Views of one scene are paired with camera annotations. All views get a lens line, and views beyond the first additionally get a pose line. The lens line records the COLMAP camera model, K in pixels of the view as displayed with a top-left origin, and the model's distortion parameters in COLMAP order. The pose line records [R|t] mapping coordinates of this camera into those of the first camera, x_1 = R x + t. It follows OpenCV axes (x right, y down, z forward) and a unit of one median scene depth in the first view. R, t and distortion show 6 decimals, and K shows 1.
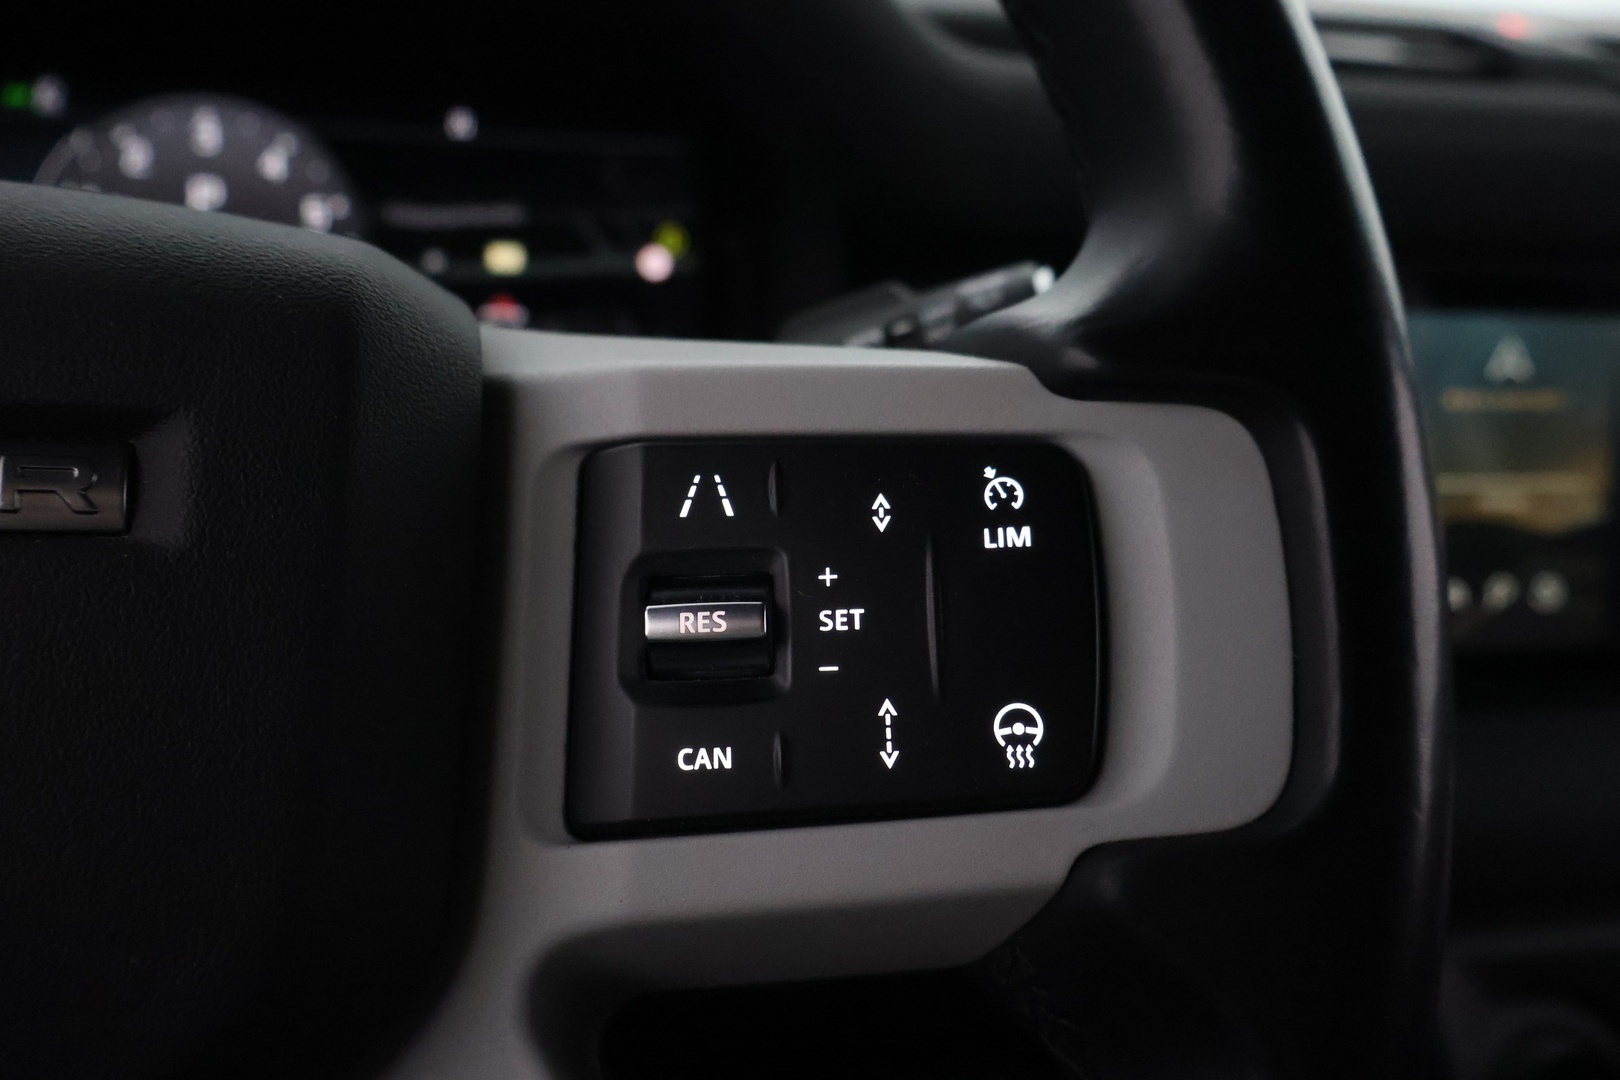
lens RADIAL K [[1363.3, 0, 801.2], [0, 1363.3, 537.4], [0, 0, 1]] dist [-0.016836, 0.019498]
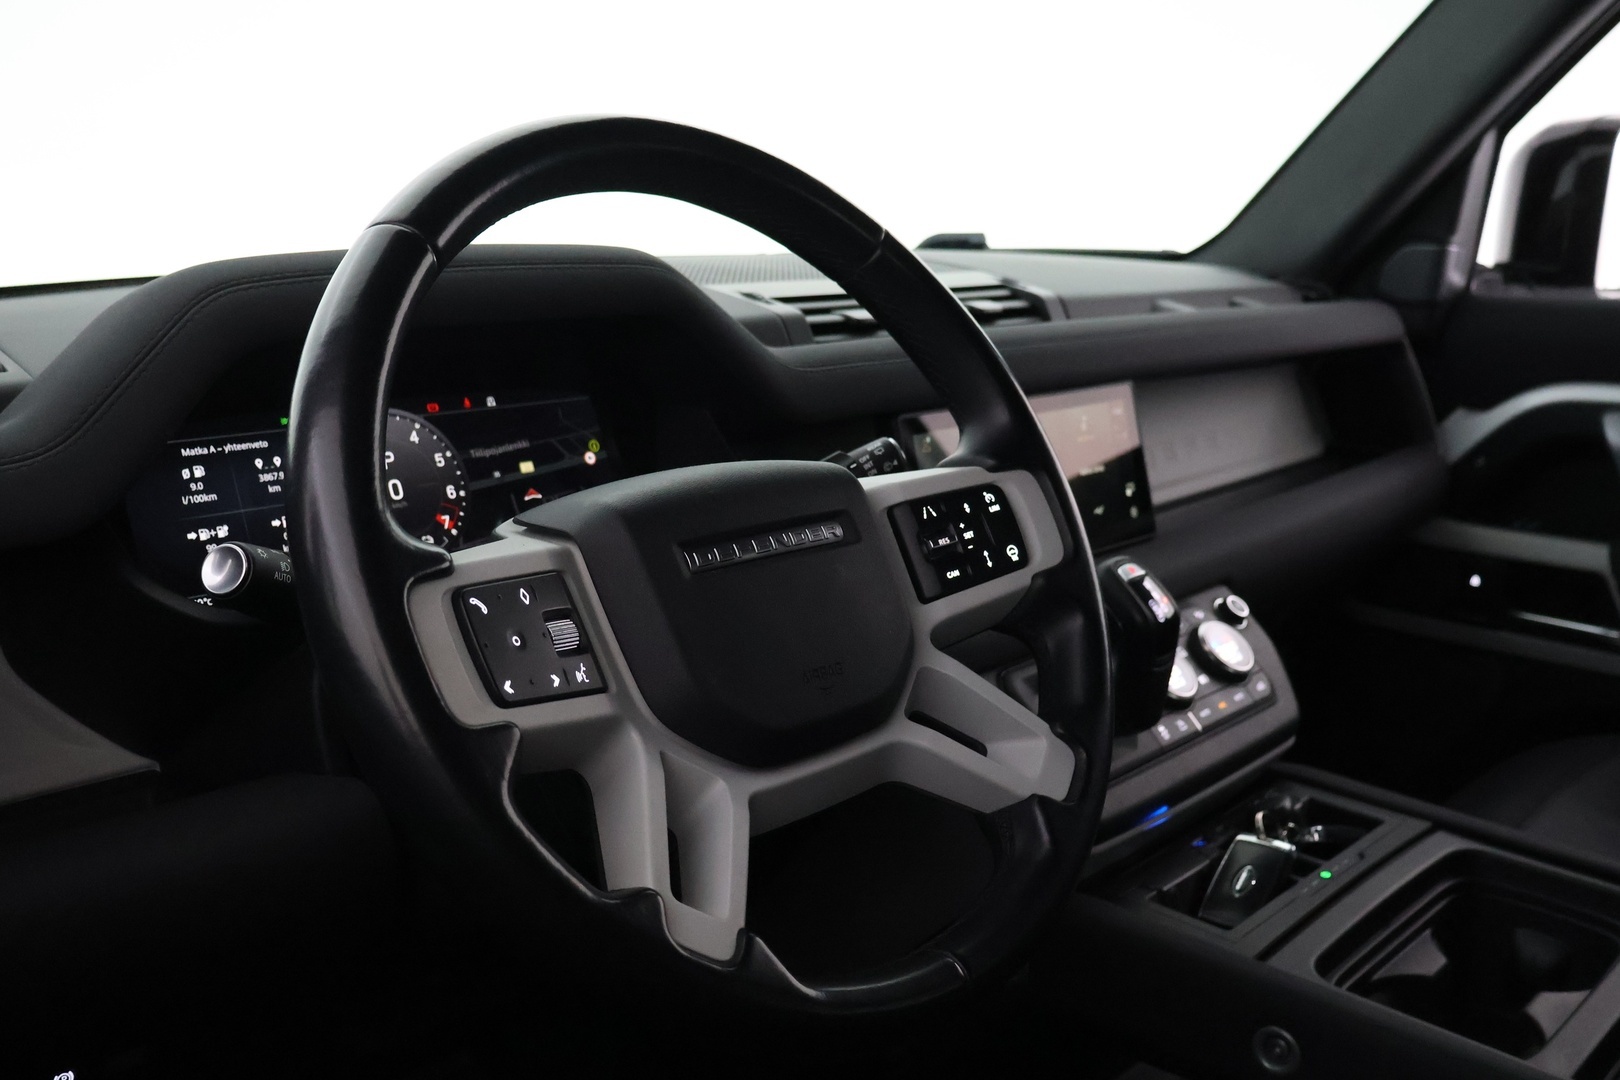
lens RADIAL K [[1390.2, 0, 804.4], [0, 1390.2, 529.9], [0, 0, 1]] dist [-0.004212, -0.010067]
pose [[0.829962, -0.176816, 0.529056, -2.470786], [0.224770, 0.974036, -0.027077, 0.046984], [-0.510531, 0.141389, 0.848155, -2.166137]]
